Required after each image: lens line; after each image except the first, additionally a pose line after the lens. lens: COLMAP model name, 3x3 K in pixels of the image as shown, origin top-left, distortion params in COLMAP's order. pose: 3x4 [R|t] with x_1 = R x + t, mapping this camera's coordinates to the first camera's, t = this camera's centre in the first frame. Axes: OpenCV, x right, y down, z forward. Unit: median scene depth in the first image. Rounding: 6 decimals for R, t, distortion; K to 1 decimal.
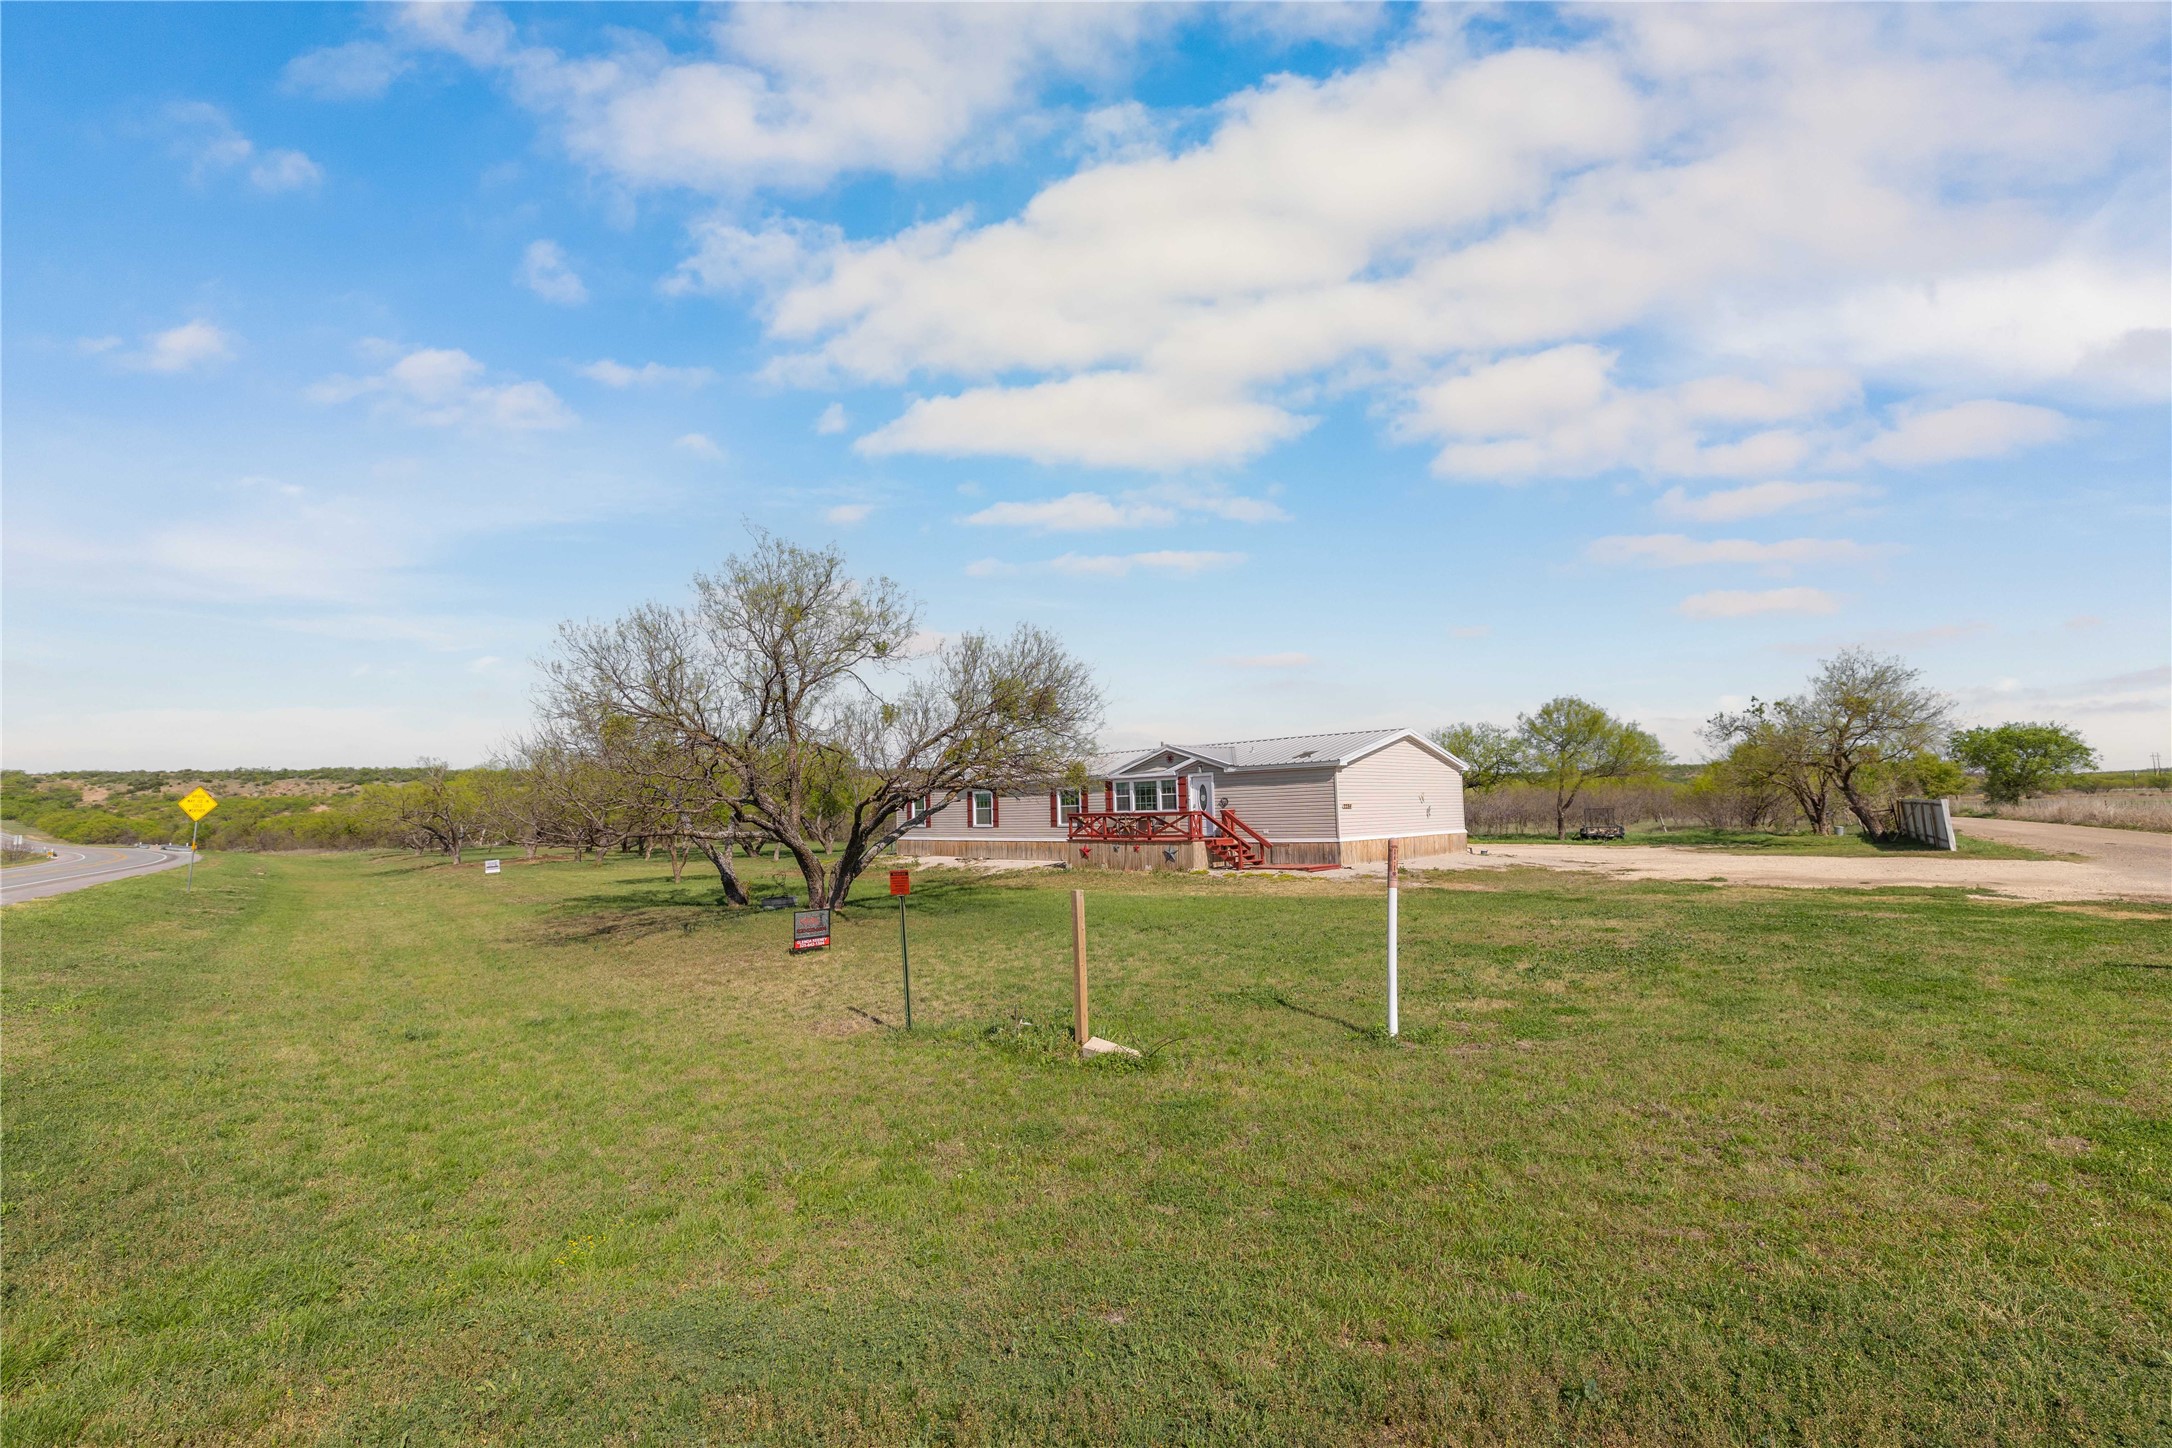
lens RADIAL K [[976.3, 0, 1086.0], [0, 976.3, 724.0], [0, 0, 1]] dist [-0.011361, -0.000211]
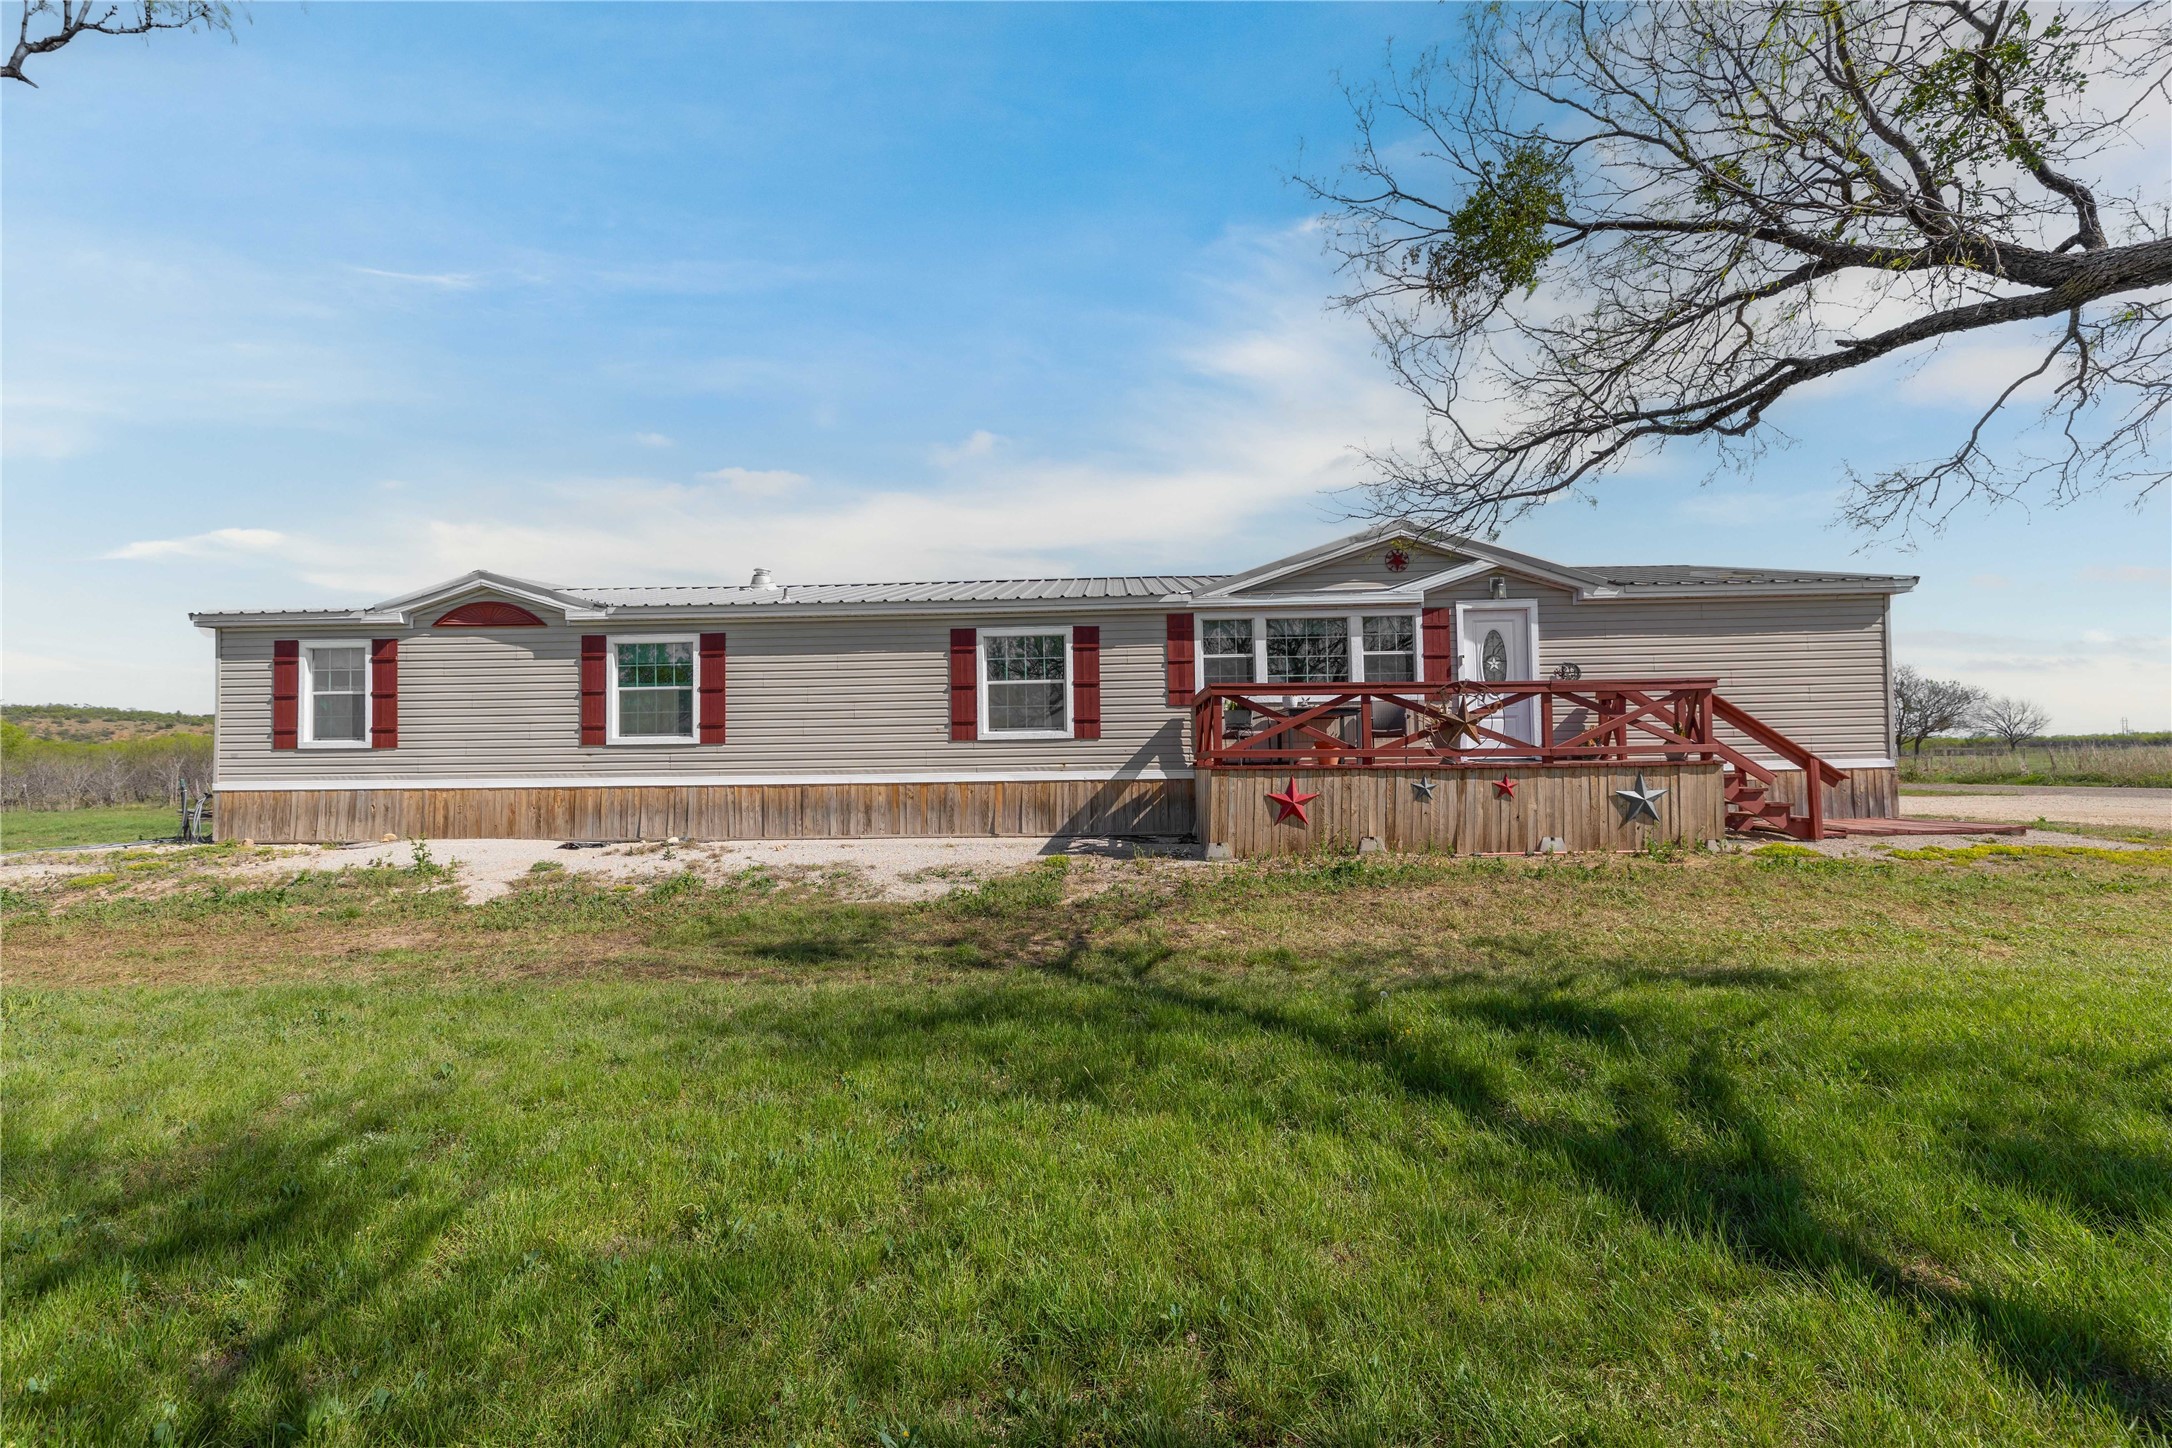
lens RADIAL K [[976.3, 0, 1086.0], [0, 976.3, 724.0], [0, 0, 1]] dist [-0.011361, -0.000211]
pose [[0.743612, 0.041696, 0.667310, -0.264039], [-0.063423, 0.997952, 0.008319, 0.106445], [-0.665597, -0.048509, 0.744733, 0.807541]]
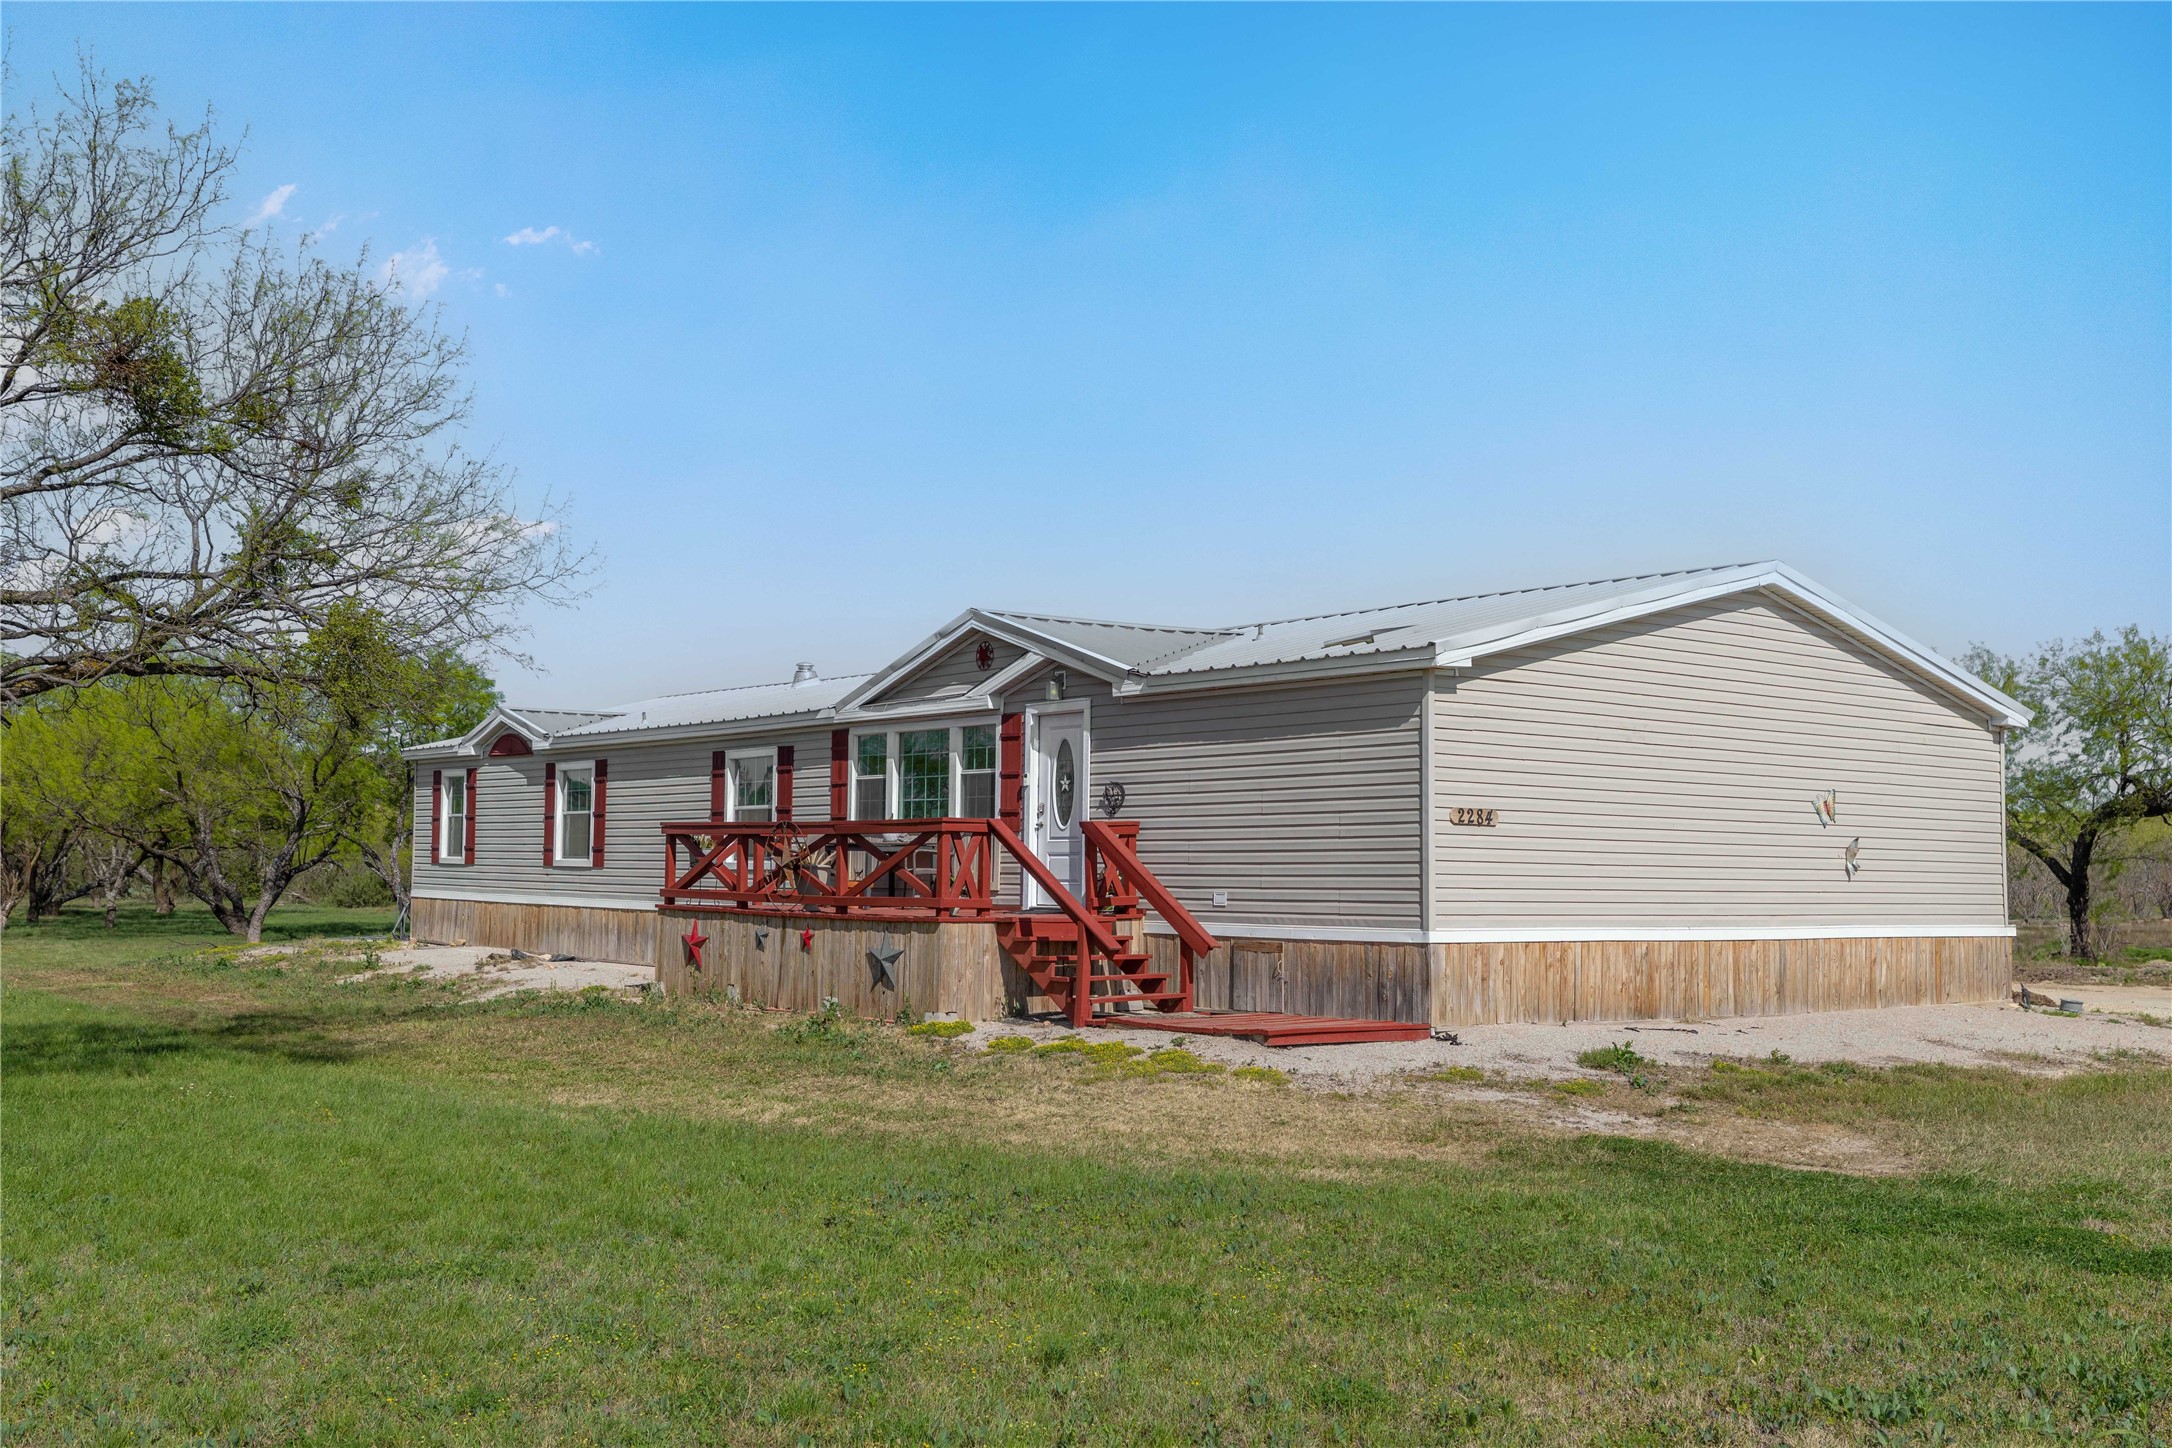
lens RADIAL K [[2140.7, 0, 1086.0], [0, 2140.7, 724.0], [0, 0, 1]] dist [0.011814, 0.014320]
pose [[0.990178, 0.025824, -0.137405, 0.215340], [-0.022721, 0.999451, 0.024109, 0.040744], [0.137952, -0.020750, 0.990221, 0.340250]]
